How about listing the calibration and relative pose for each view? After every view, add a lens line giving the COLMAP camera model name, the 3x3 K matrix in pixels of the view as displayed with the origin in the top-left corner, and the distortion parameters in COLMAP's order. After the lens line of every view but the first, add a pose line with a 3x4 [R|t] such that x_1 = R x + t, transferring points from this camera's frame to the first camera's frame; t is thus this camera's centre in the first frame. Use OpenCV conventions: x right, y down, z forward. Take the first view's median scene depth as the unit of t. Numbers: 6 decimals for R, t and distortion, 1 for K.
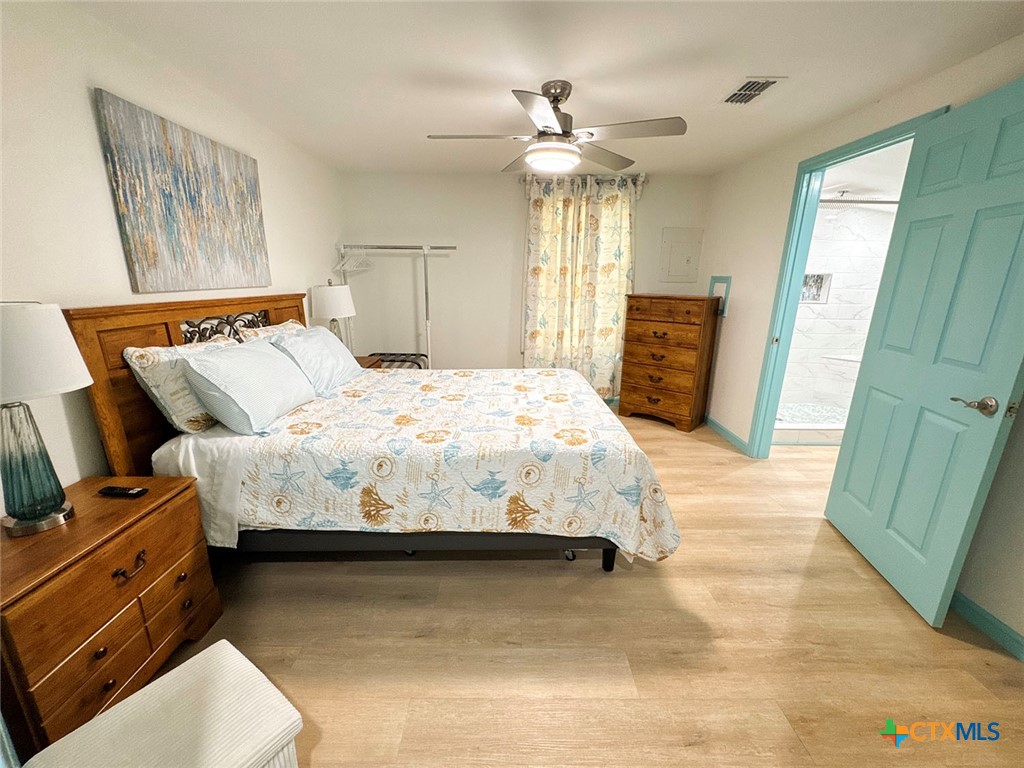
lens RADIAL K [[418.1, 0, 509.6], [0, 418.1, 382.5], [0, 0, 1]] dist [-0.001982, 0.000029]
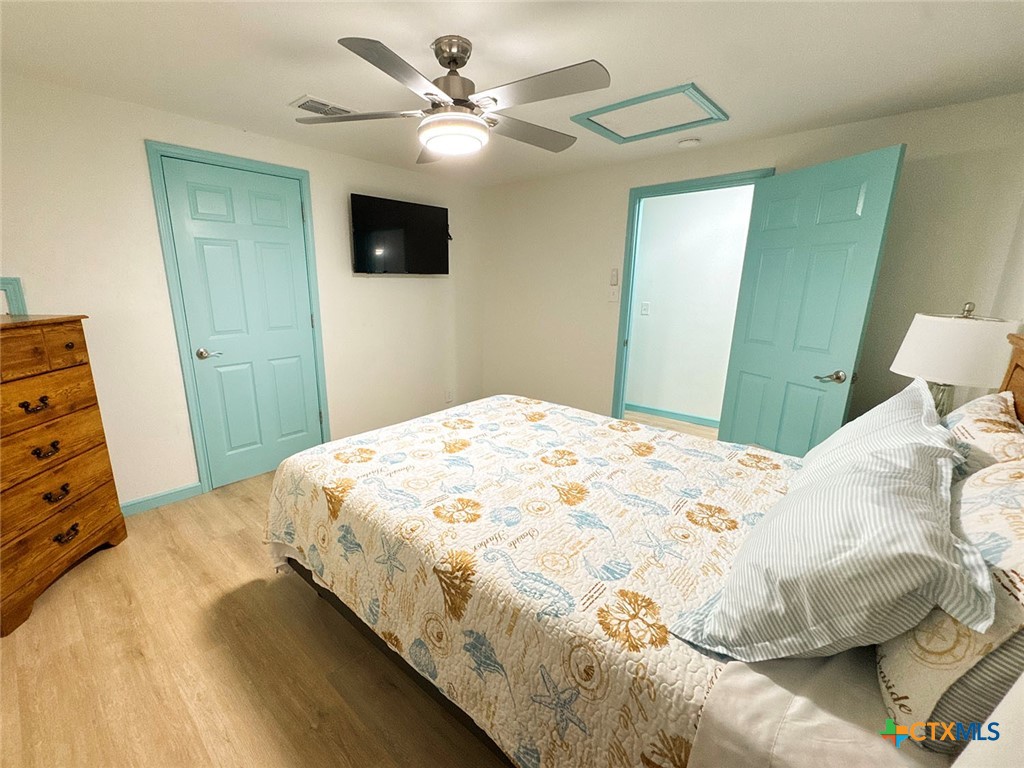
lens RADIAL K [[418.1, 0, 509.6], [0, 418.1, 382.5], [0, 0, 1]] dist [-0.001982, 0.000029]
pose [[-0.764074, -0.171096, 0.622027, -0.518302], [0.142212, 0.895801, 0.421089, -0.414436], [-0.629259, 0.410203, -0.660126, 1.567916]]
